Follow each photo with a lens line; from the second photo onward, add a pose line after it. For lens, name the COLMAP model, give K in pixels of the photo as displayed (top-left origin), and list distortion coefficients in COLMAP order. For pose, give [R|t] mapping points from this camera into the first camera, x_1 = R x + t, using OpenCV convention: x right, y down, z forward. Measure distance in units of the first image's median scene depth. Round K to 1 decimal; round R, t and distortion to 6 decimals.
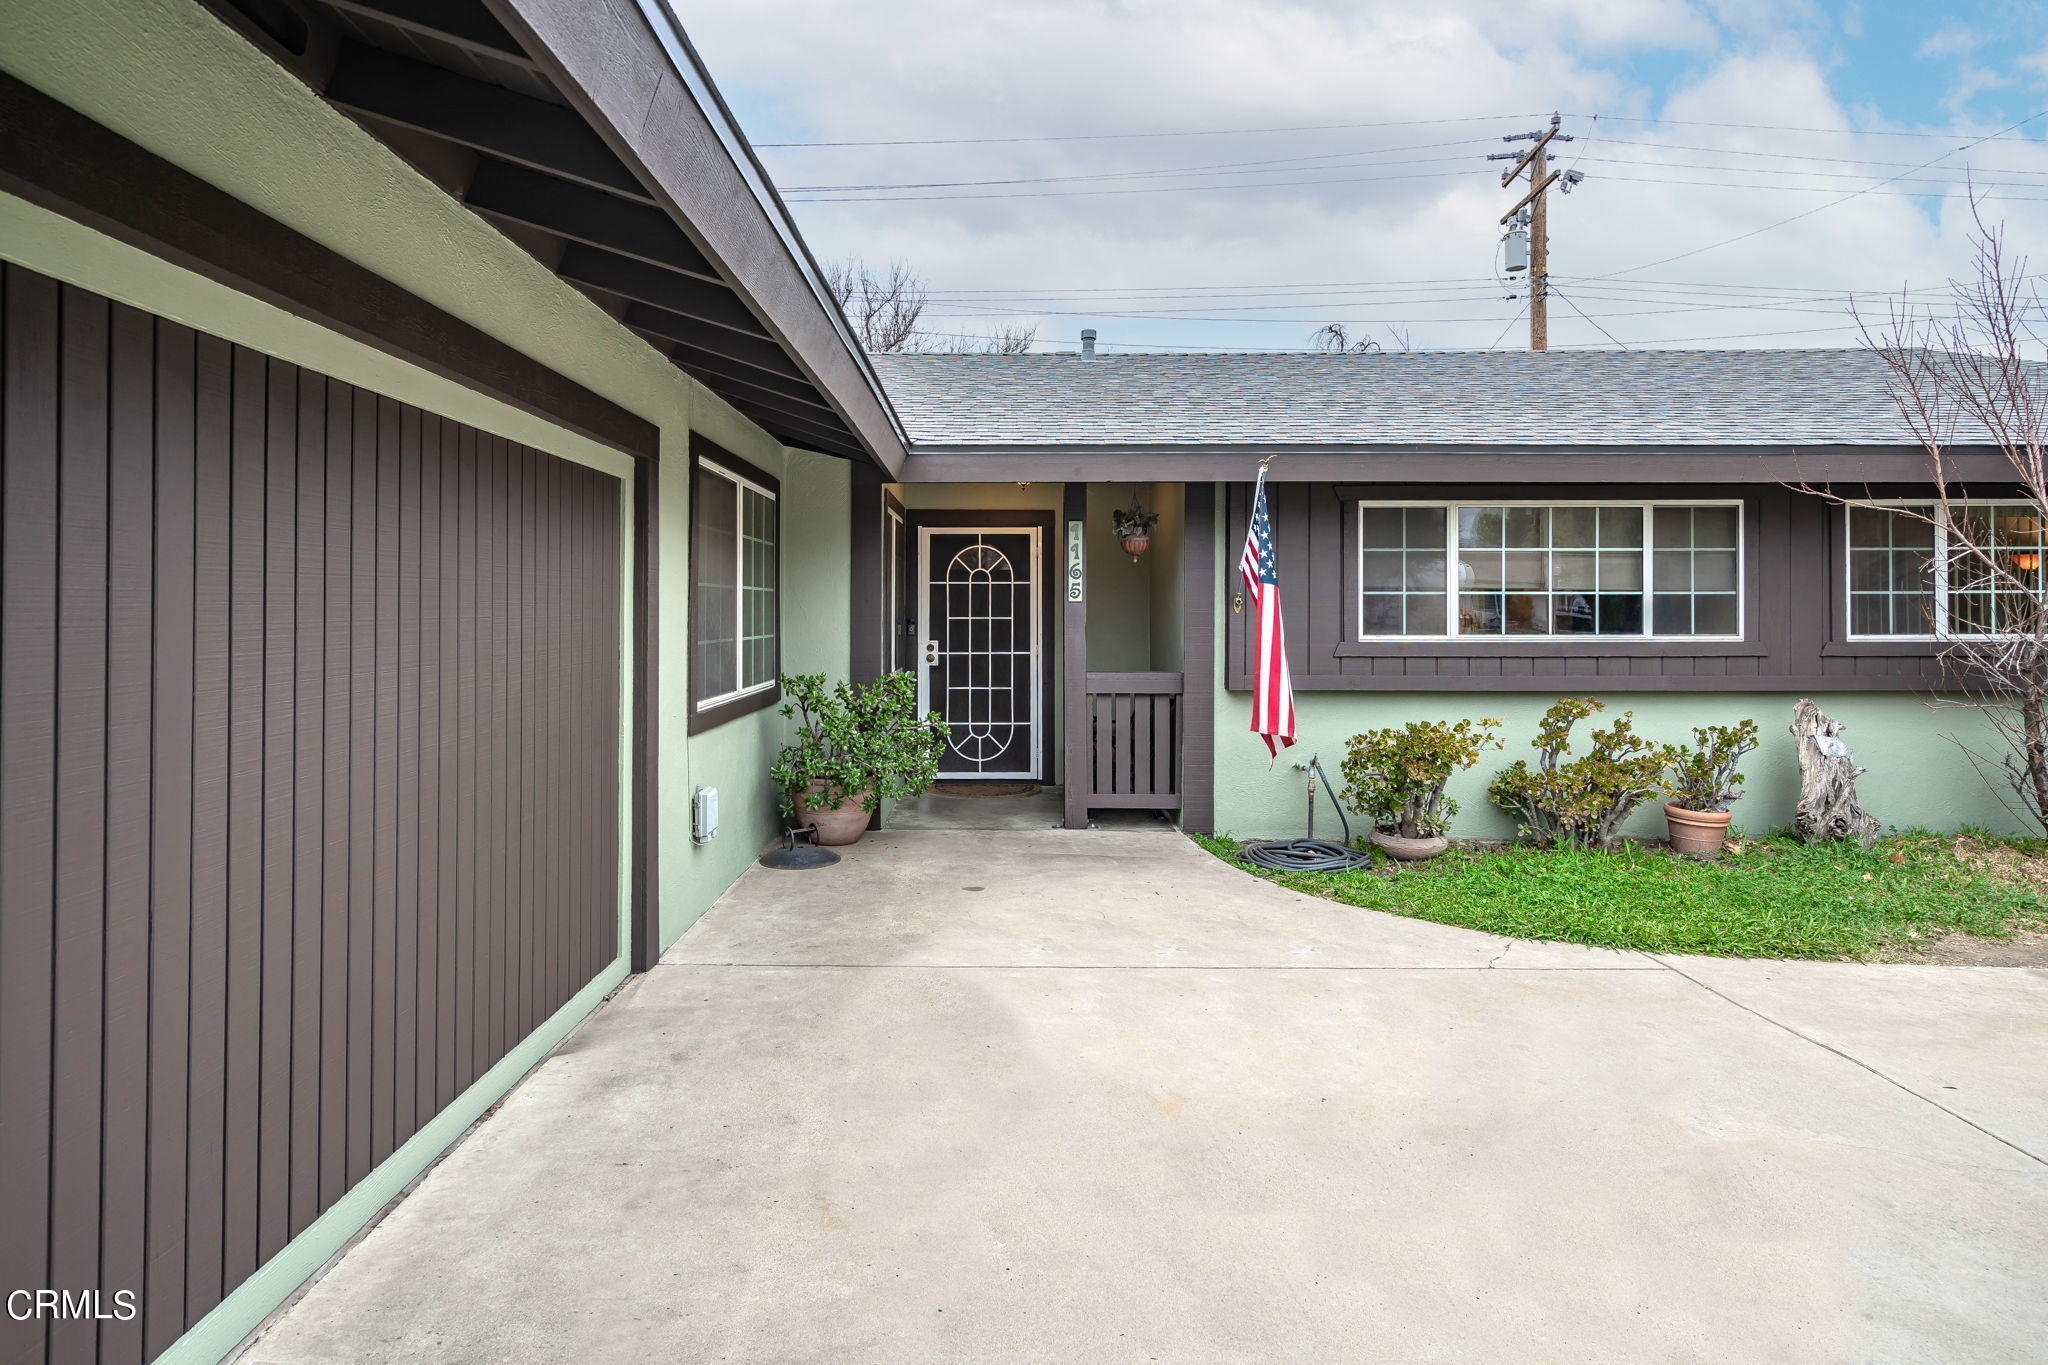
lens RADIAL K [[1186.1, 0, 1021.3], [0, 1186.1, 598.2], [0, 0, 1]] dist [0.000859, 0.000336]
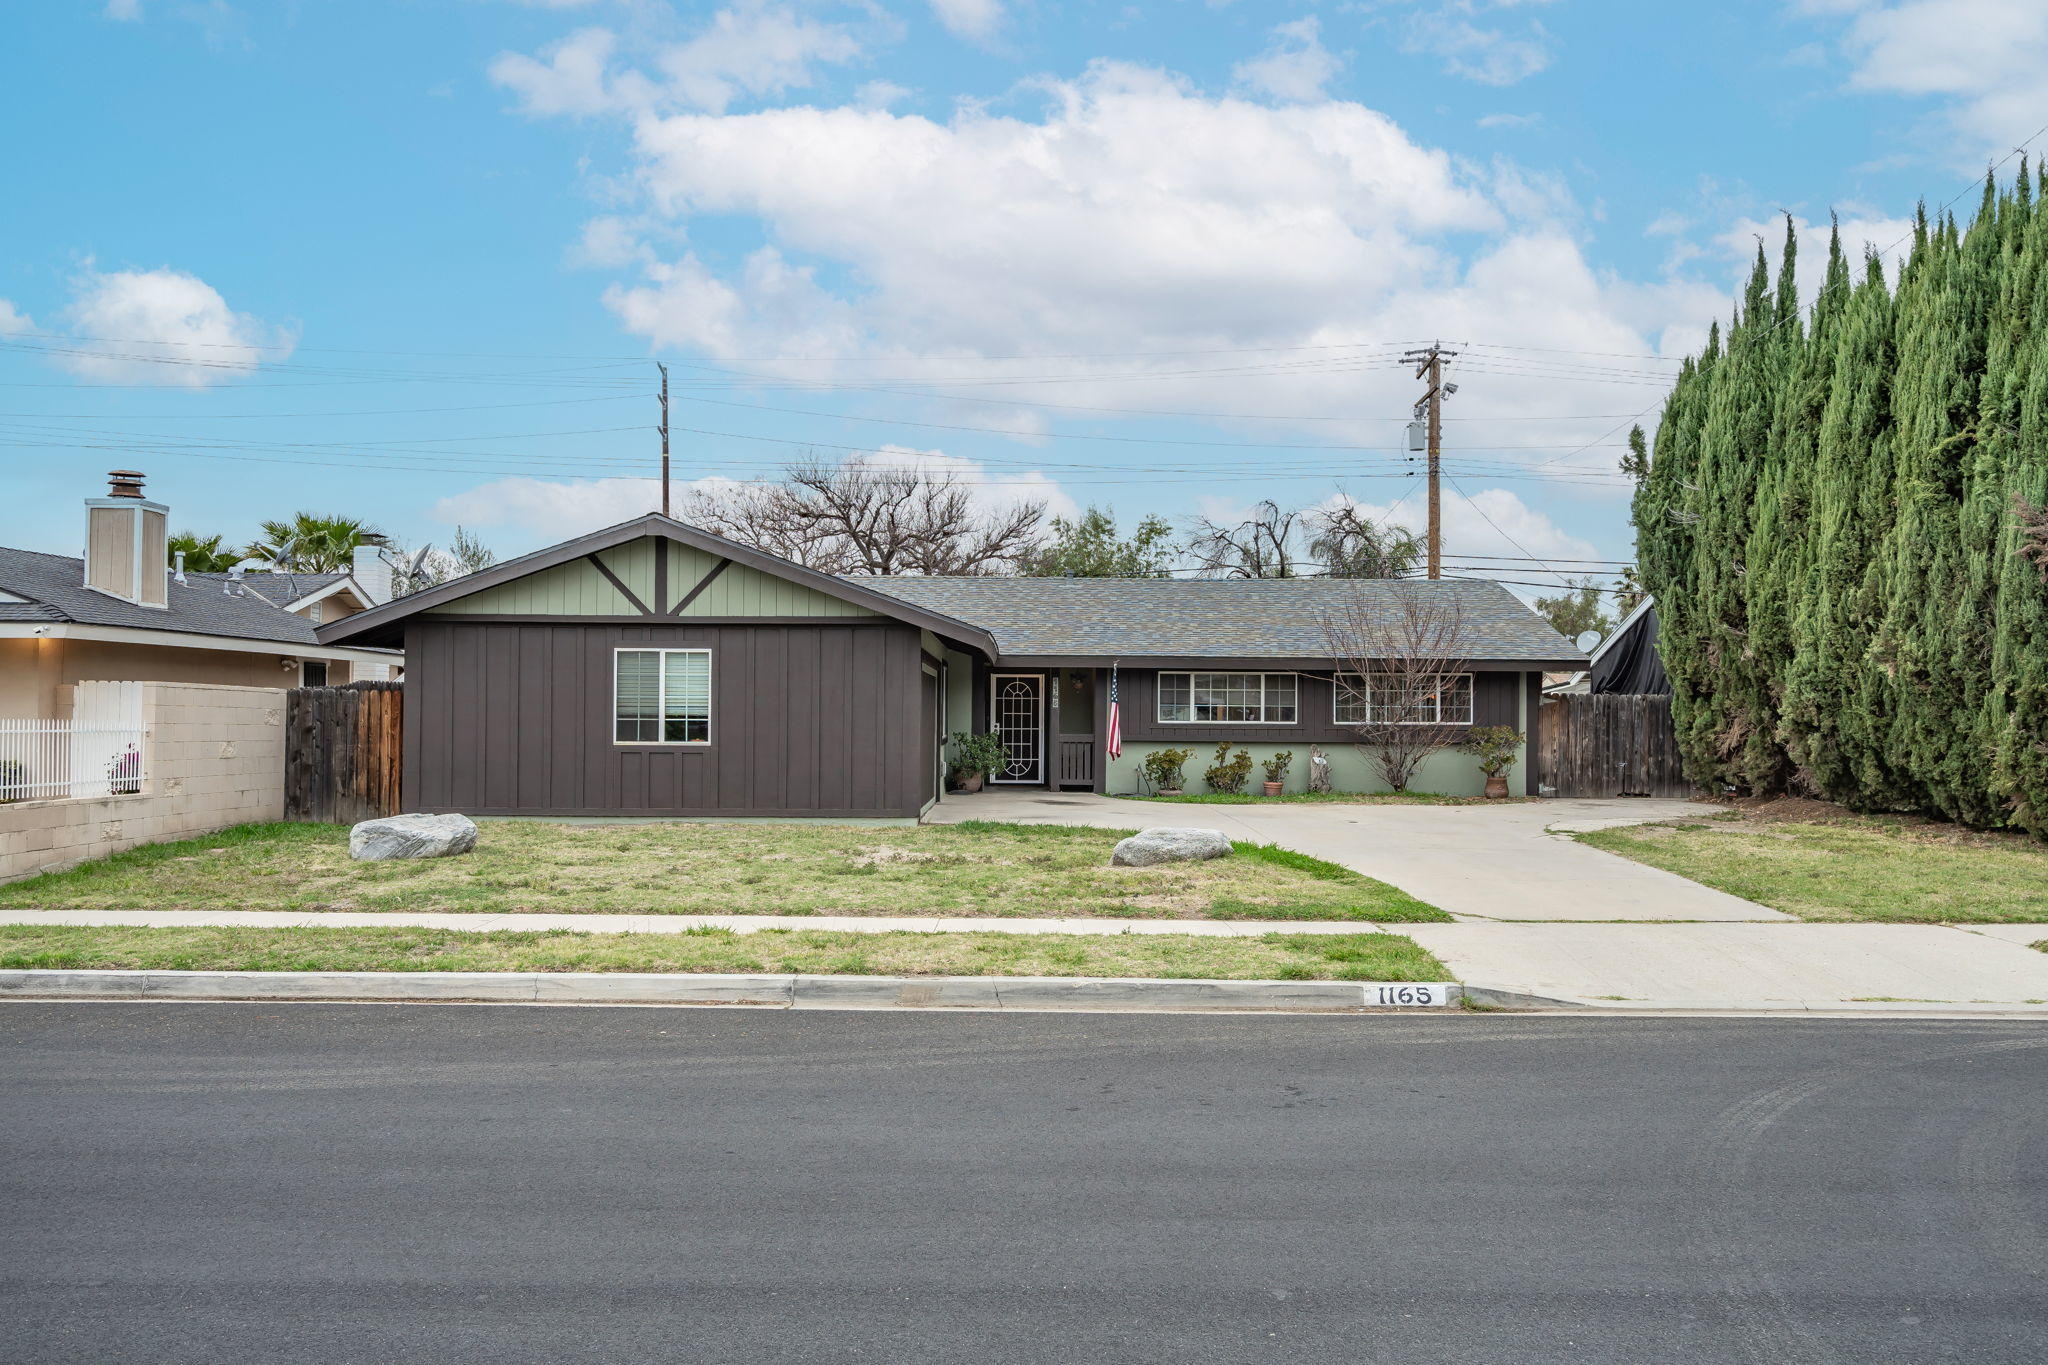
lens RADIAL K [[1477.5, 0, 1024.0], [0, 1477.5, 682.5], [0, 0, 1]] dist [0.007949, 0.002330]
pose [[0.999943, 0.007915, -0.007226, -0.001565], [-0.007967, 0.999942, -0.007202, -0.023388], [0.007168, 0.007259, 0.999948, -1.884239]]
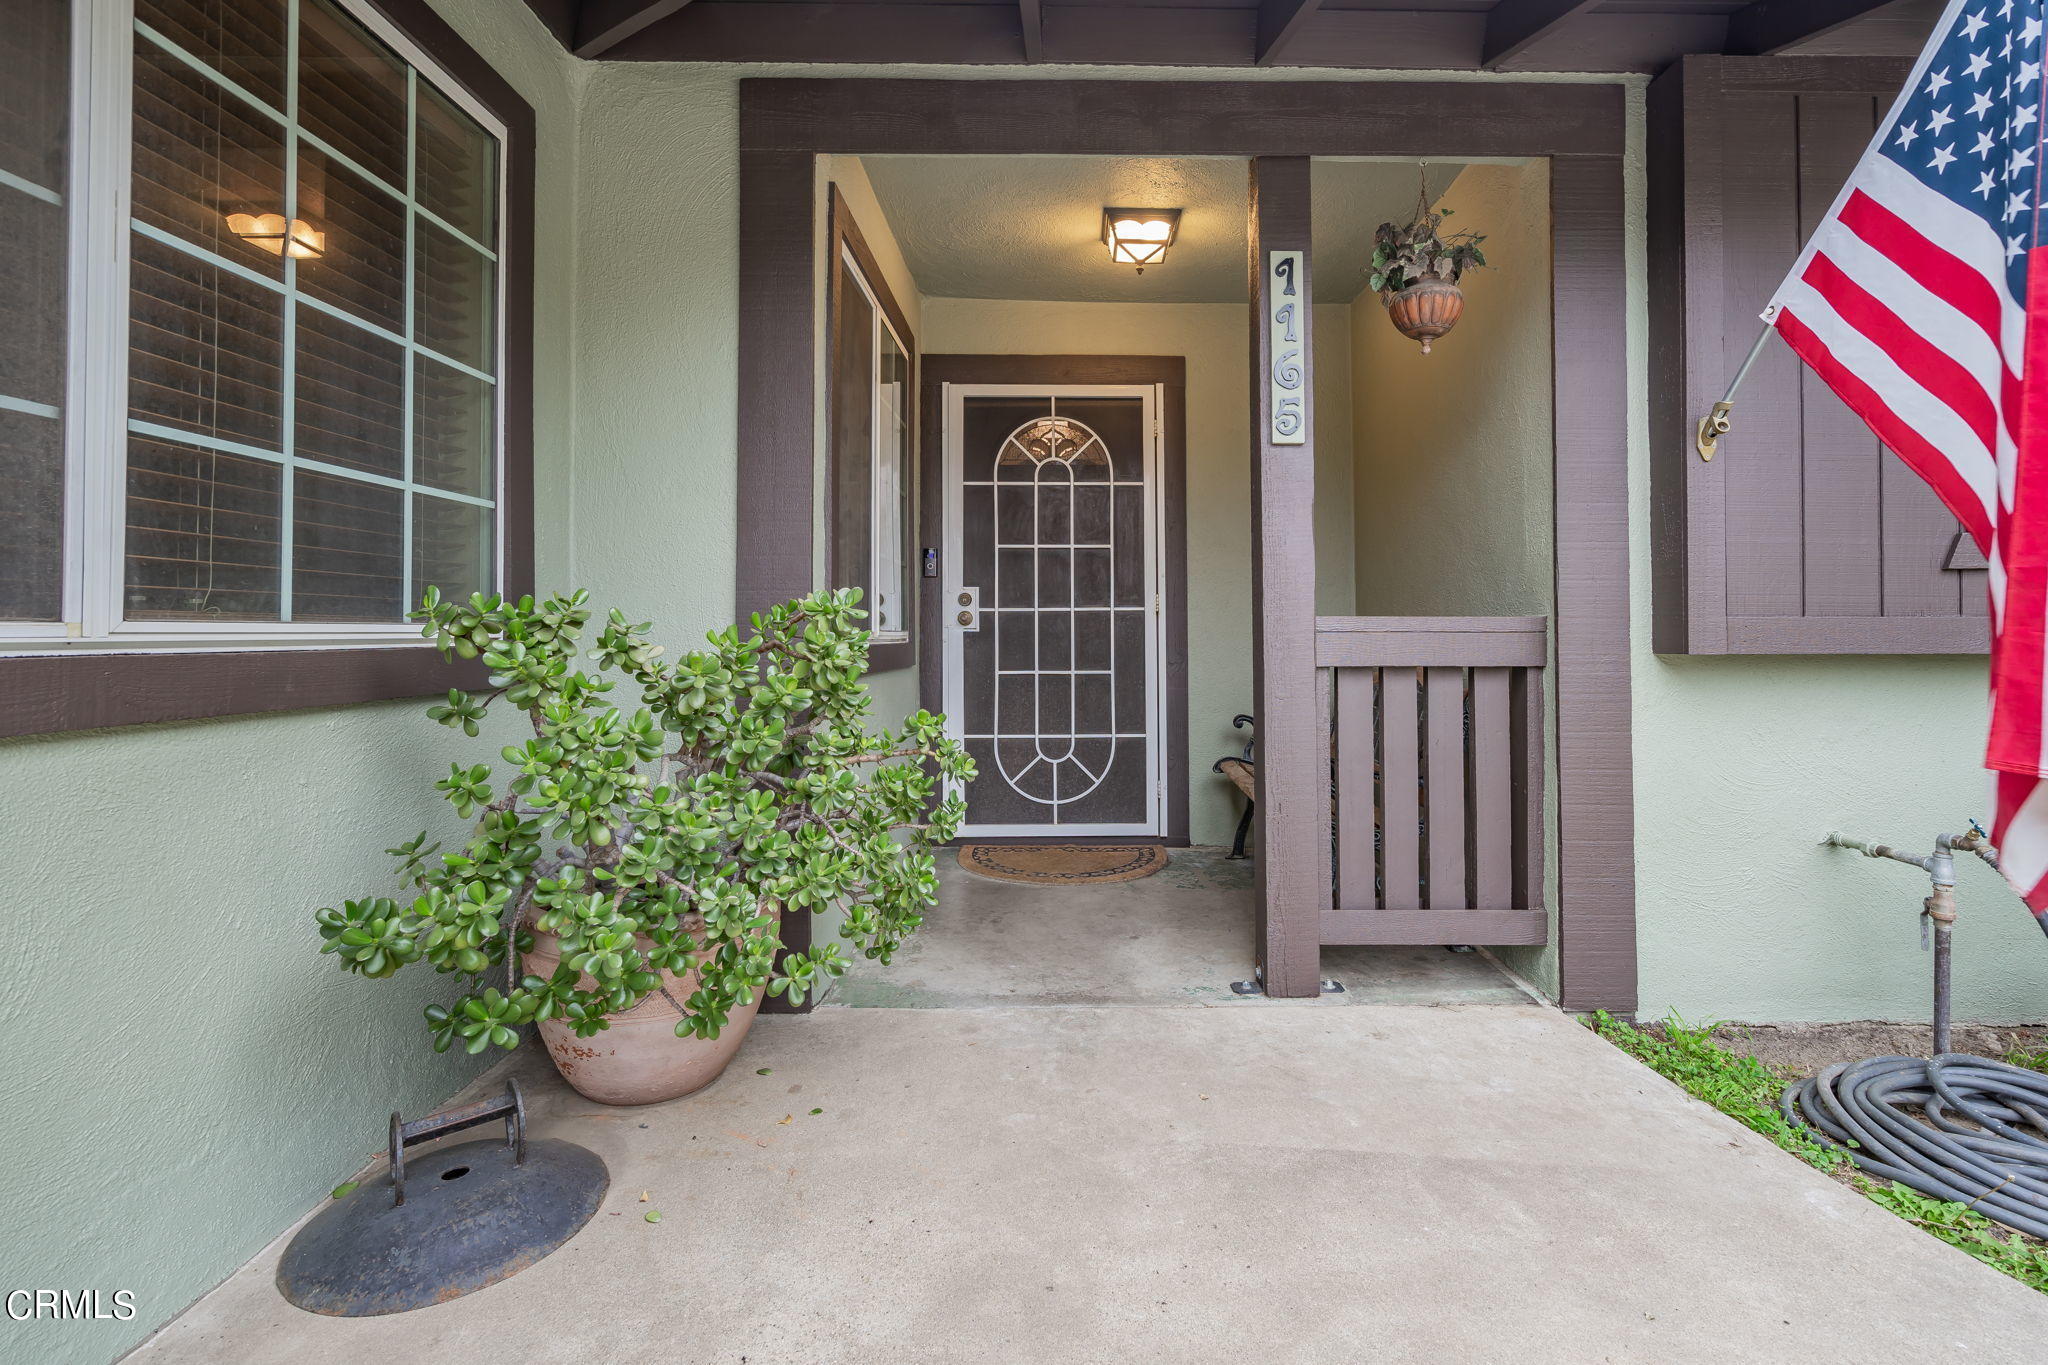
lens RADIAL K [[1014.2, 0, 1083.1], [0, 1014.2, 611.2], [0, 0, 1]] dist [0.001896, 0.000263]
pose [[0.999988, -0.004780, -0.001247, -0.020830], [0.004768, 0.999943, -0.009514, 0.052030], [0.001292, 0.009508, 0.999954, 0.526340]]
